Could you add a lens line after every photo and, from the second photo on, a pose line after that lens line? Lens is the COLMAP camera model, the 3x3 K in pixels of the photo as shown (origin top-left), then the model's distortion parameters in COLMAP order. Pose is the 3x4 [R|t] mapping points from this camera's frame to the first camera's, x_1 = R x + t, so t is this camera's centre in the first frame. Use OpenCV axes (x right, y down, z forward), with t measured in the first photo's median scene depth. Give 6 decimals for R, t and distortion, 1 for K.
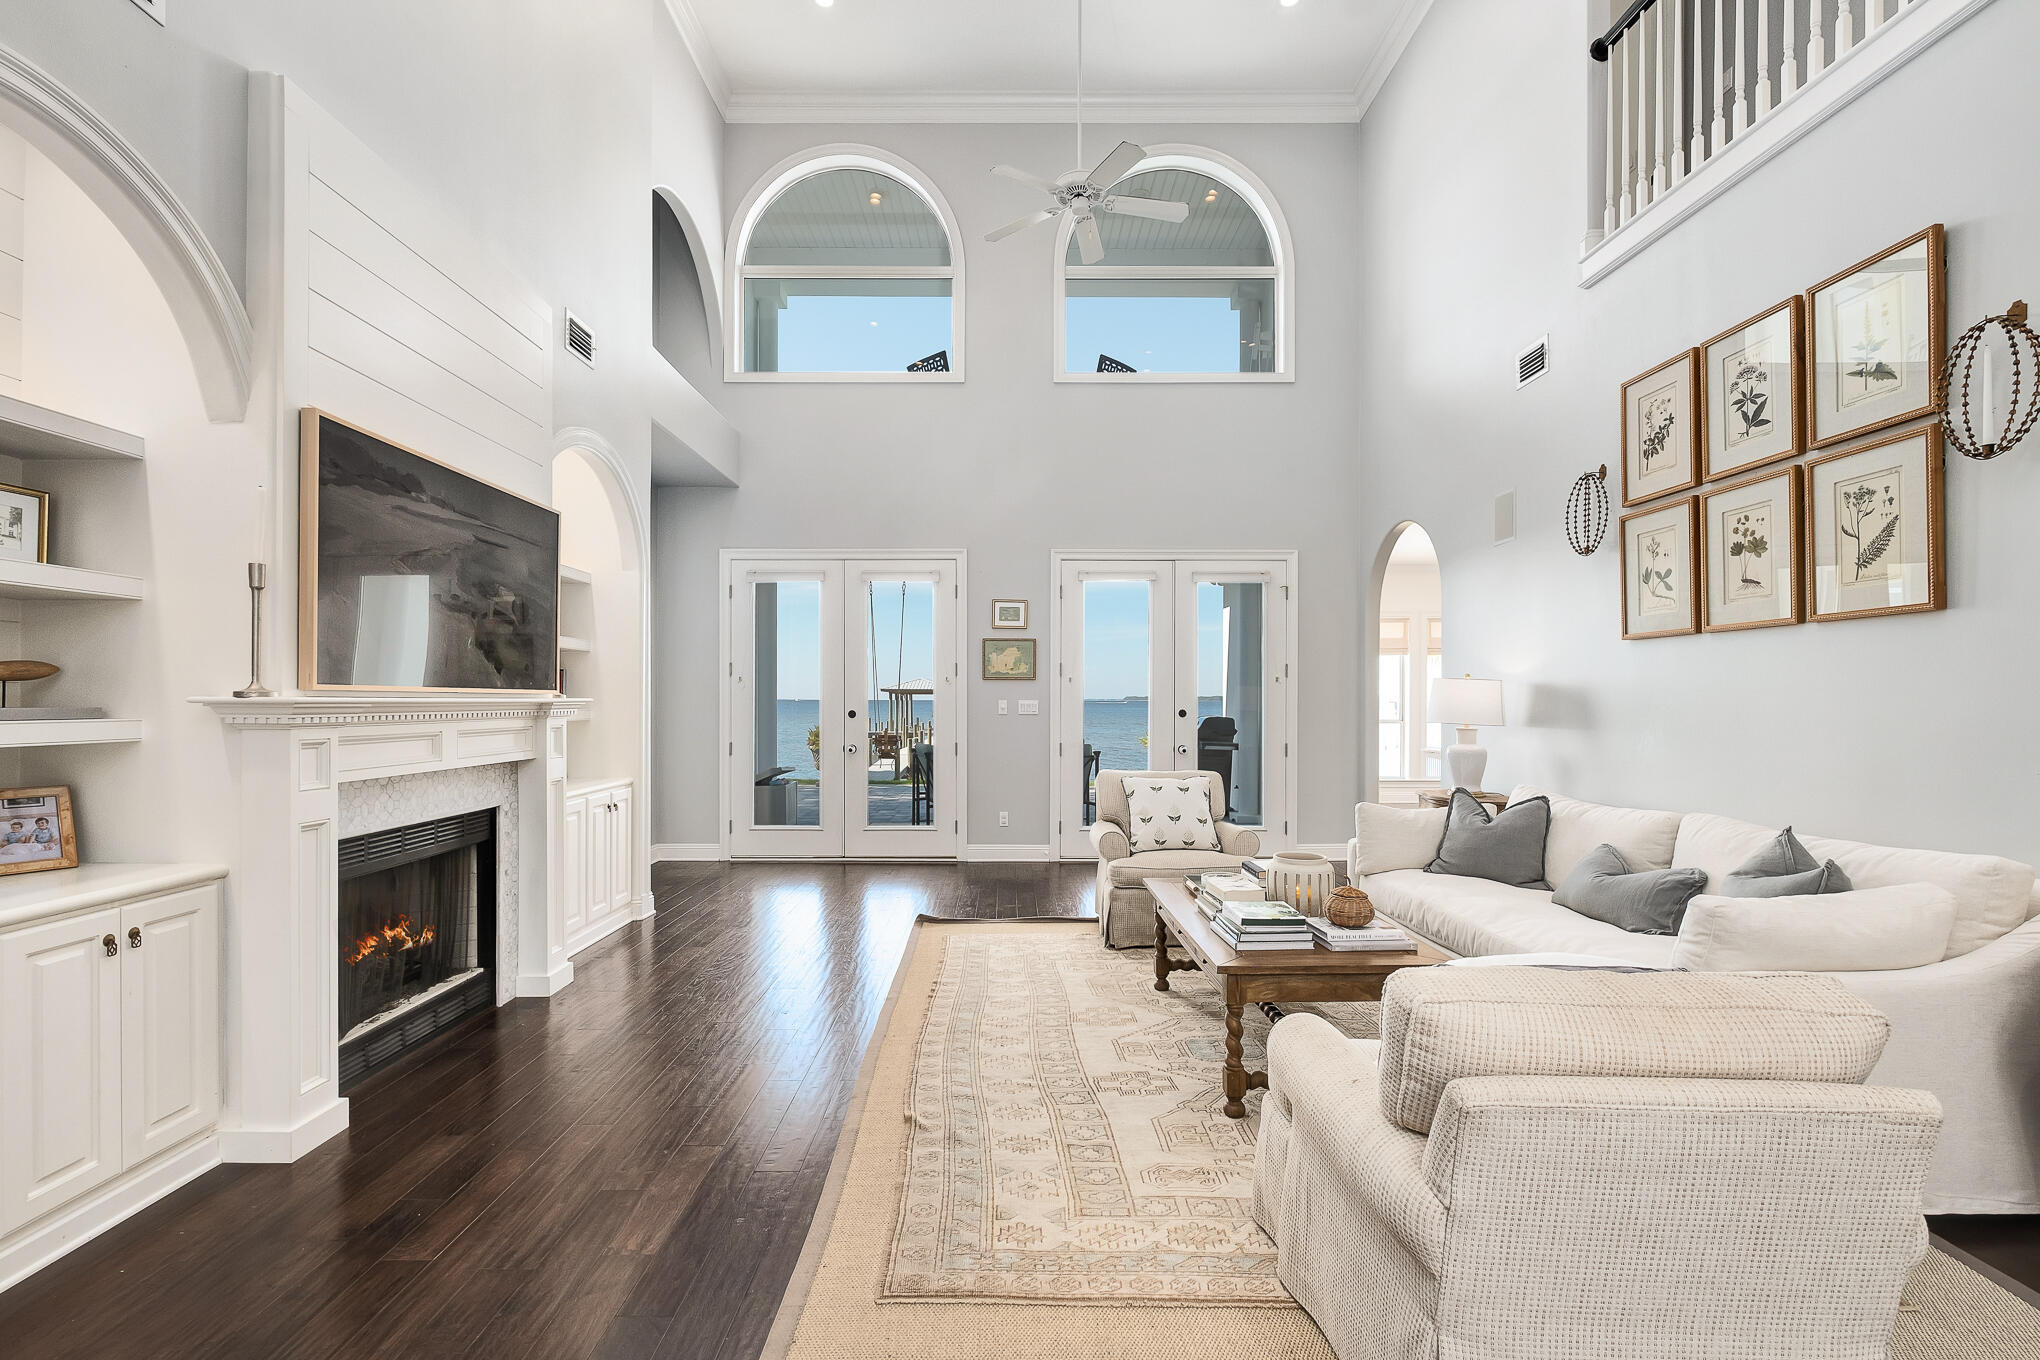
lens RADIAL K [[900.3, 0, 1017.4], [0, 900.3, 696.1], [0, 0, 1]] dist [-0.002098, -0.000022]
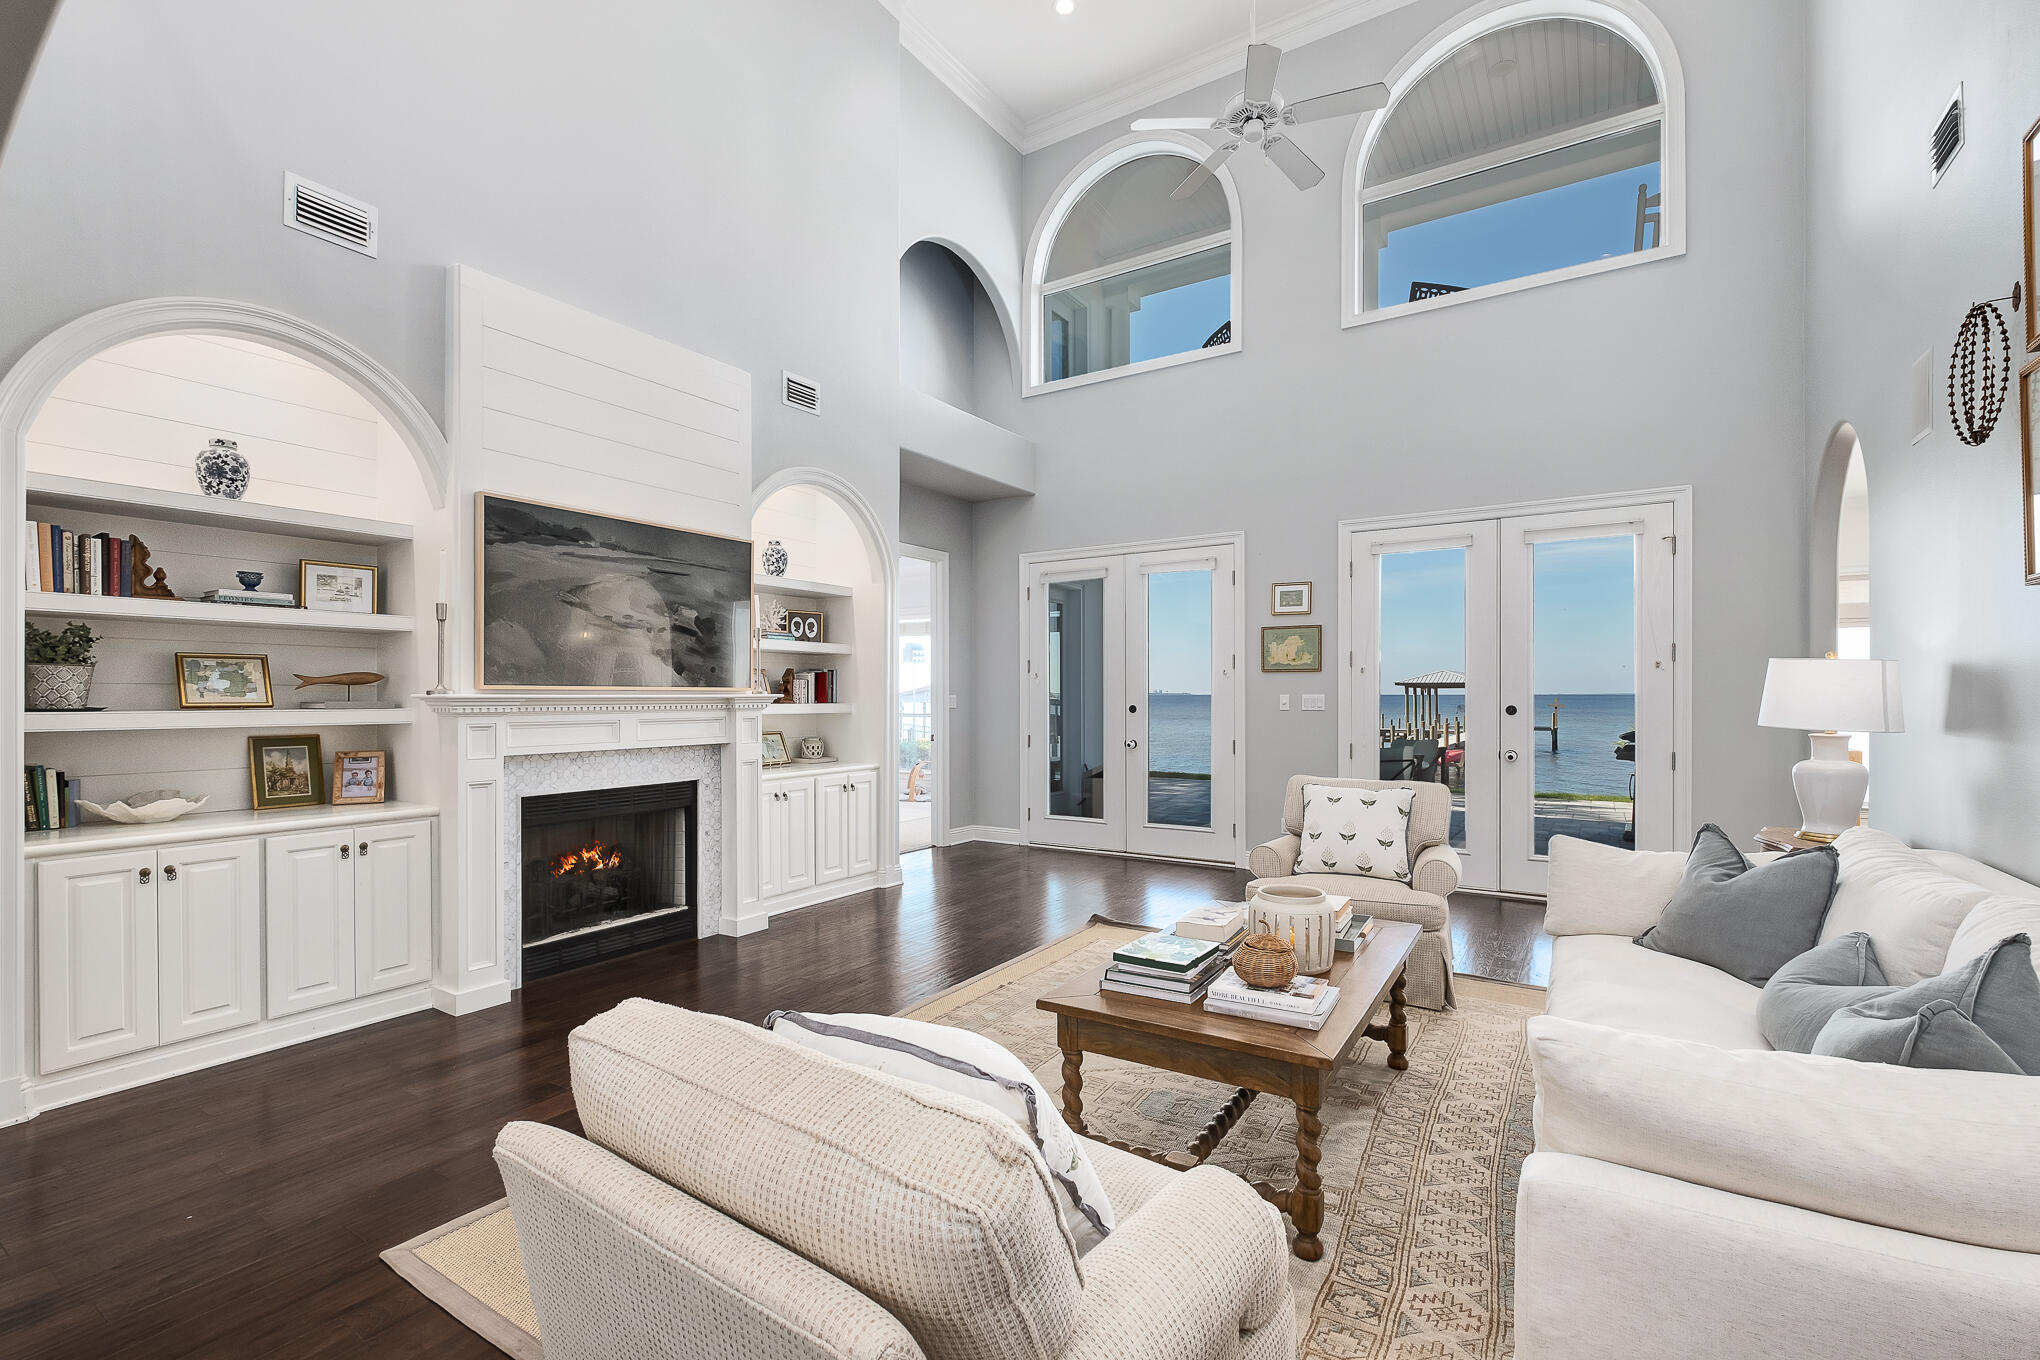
lens RADIAL K [[900.3, 0, 1017.4], [0, 900.3, 696.1], [0, 0, 1]] dist [-0.002098, -0.000022]
pose [[0.835781, -0.002626, -0.549056, 0.461332], [0.005600, 0.999977, 0.003741, 0.002386], [0.549034, -0.006201, 0.835777, 0.178994]]
